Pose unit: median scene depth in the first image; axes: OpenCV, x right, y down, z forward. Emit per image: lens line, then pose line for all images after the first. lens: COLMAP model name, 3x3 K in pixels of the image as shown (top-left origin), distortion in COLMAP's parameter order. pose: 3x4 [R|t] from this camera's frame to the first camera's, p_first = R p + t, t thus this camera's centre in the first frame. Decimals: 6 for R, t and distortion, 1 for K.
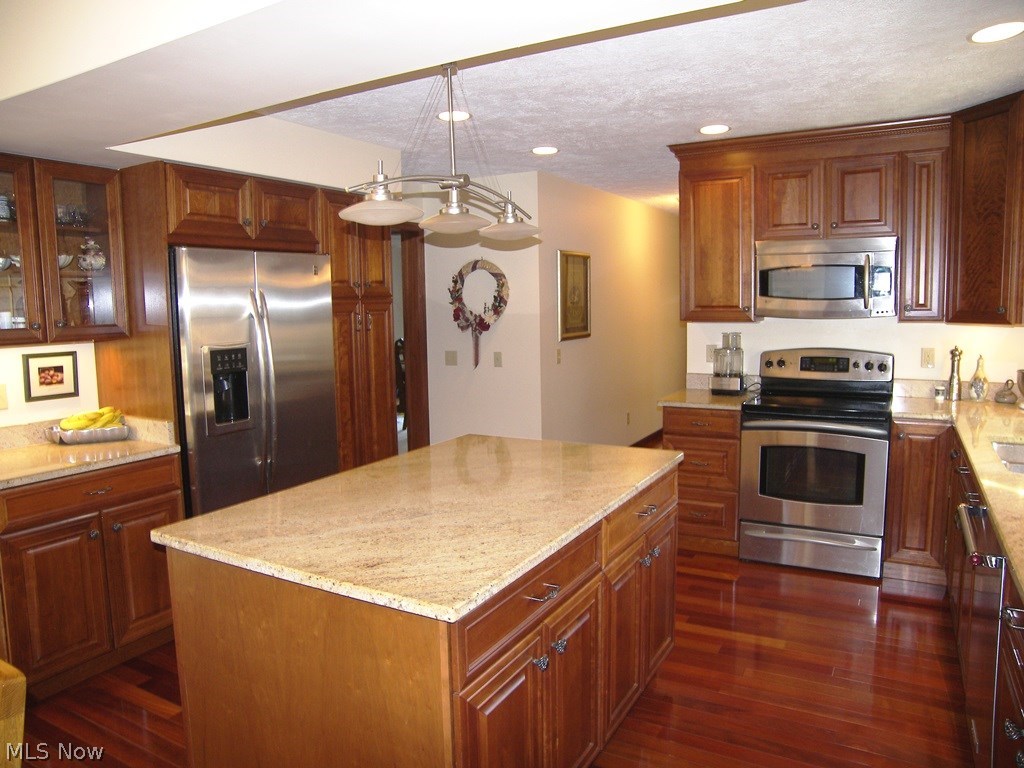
lens RADIAL K [[715.1, 0, 512.0], [0, 715.1, 384.0], [0, 0, 1]] dist [-0.150294, 0.105116]
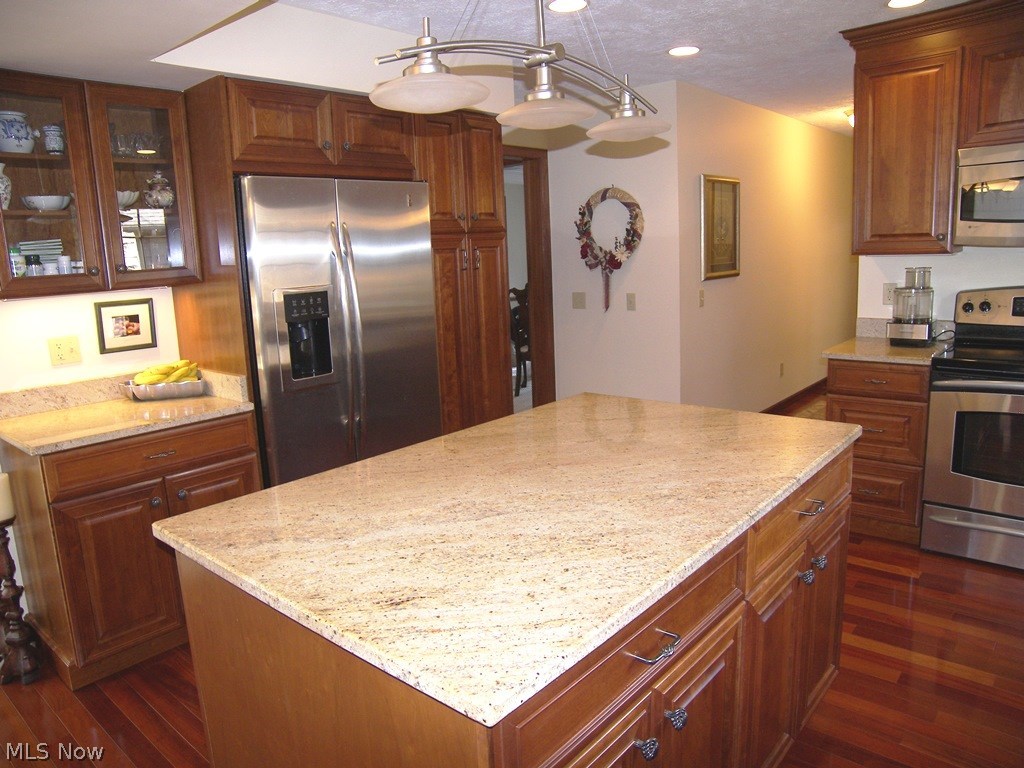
lens RADIAL K [[715.1, 0, 512.0], [0, 715.1, 384.0], [0, 0, 1]] dist [-0.150294, 0.105116]
pose [[0.979468, 0.012937, -0.201185, 0.023196], [0.002922, 0.996923, 0.078332, -0.004565], [0.201579, -0.077312, 0.976416, 0.184667]]
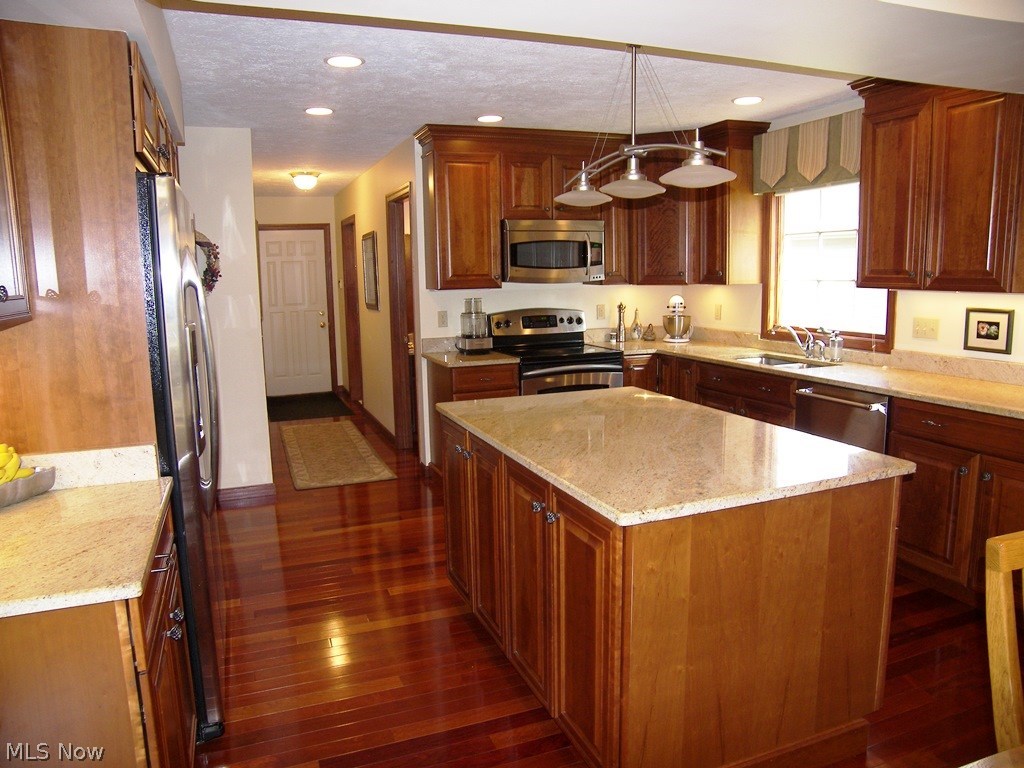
lens RADIAL K [[708.5, 0, 512.0], [0, 708.5, 384.0], [0, 0, 1]] dist [-0.133780, -0.000928]
pose [[0.635873, -0.112990, 0.763478, -0.727165], [0.094119, 0.993195, 0.068598, -0.011820], [-0.766033, 0.028238, 0.642181, 0.311473]]
